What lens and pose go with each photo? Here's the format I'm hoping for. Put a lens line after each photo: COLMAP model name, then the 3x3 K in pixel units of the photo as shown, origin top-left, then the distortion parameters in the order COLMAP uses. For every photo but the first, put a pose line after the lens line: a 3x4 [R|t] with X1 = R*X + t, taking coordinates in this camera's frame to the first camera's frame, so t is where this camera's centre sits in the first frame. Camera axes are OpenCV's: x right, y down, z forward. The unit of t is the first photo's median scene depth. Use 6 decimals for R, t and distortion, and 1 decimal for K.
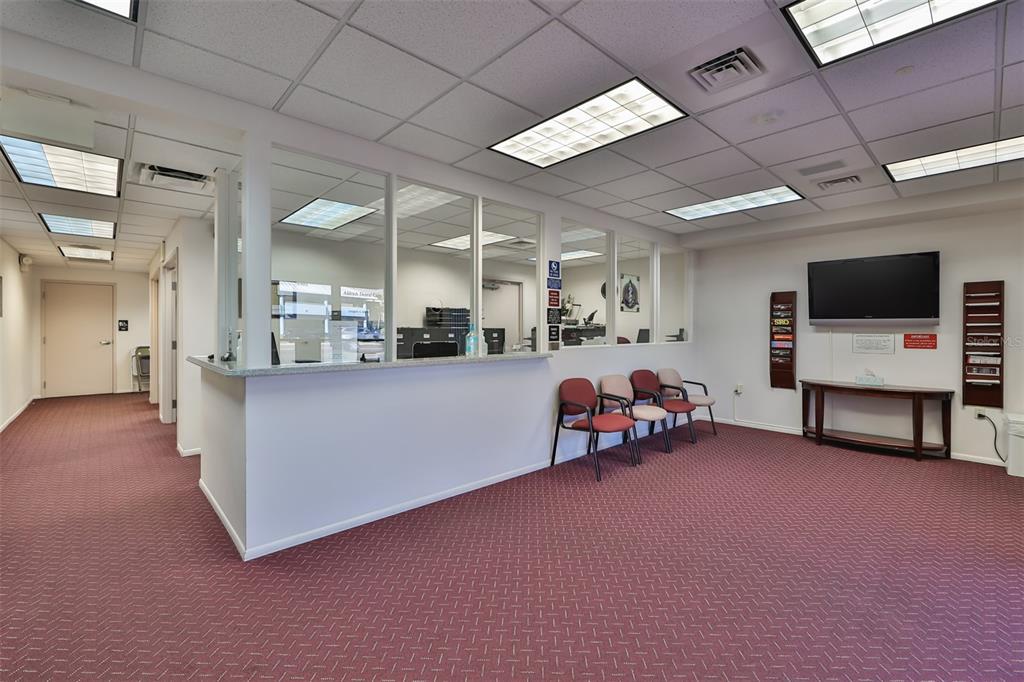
lens RADIAL K [[447.2, 0, 512.6], [0, 447.2, 334.0], [0, 0, 1]] dist [0.003874, -0.000899]
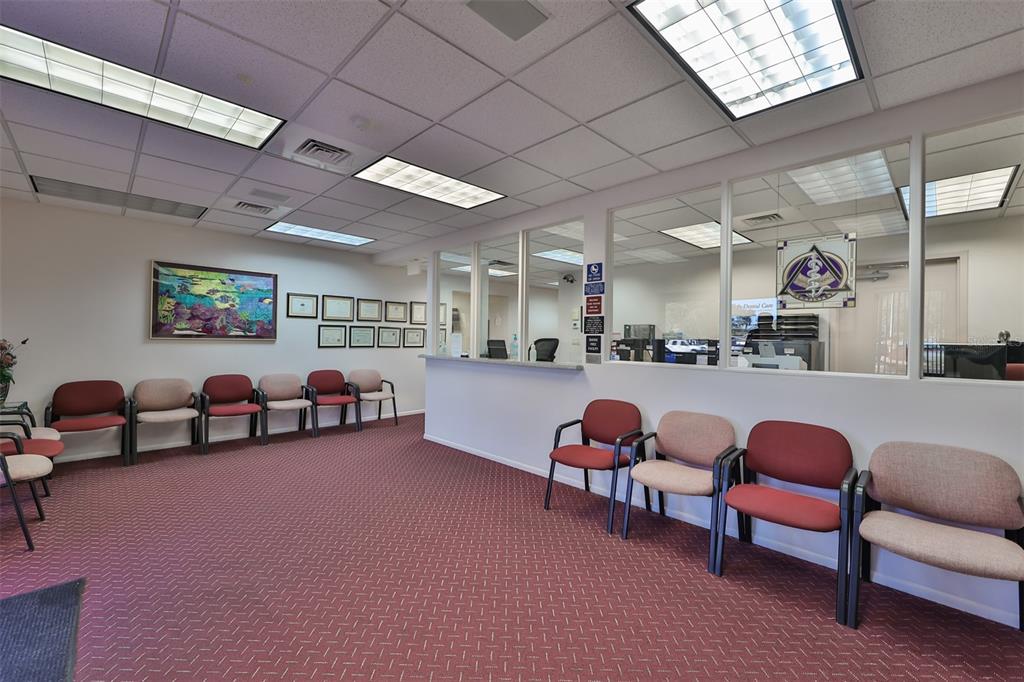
lens RADIAL K [[447.2, 0, 513.2], [0, 447.2, 338.5], [0, 0, 1]] dist [0.003874, -0.000899]
pose [[-0.003111, -0.001432, -0.999994, 0.991604], [-0.025494, 0.999674, -0.001352, -0.008128], [0.999670, 0.025489, -0.003146, 0.850932]]
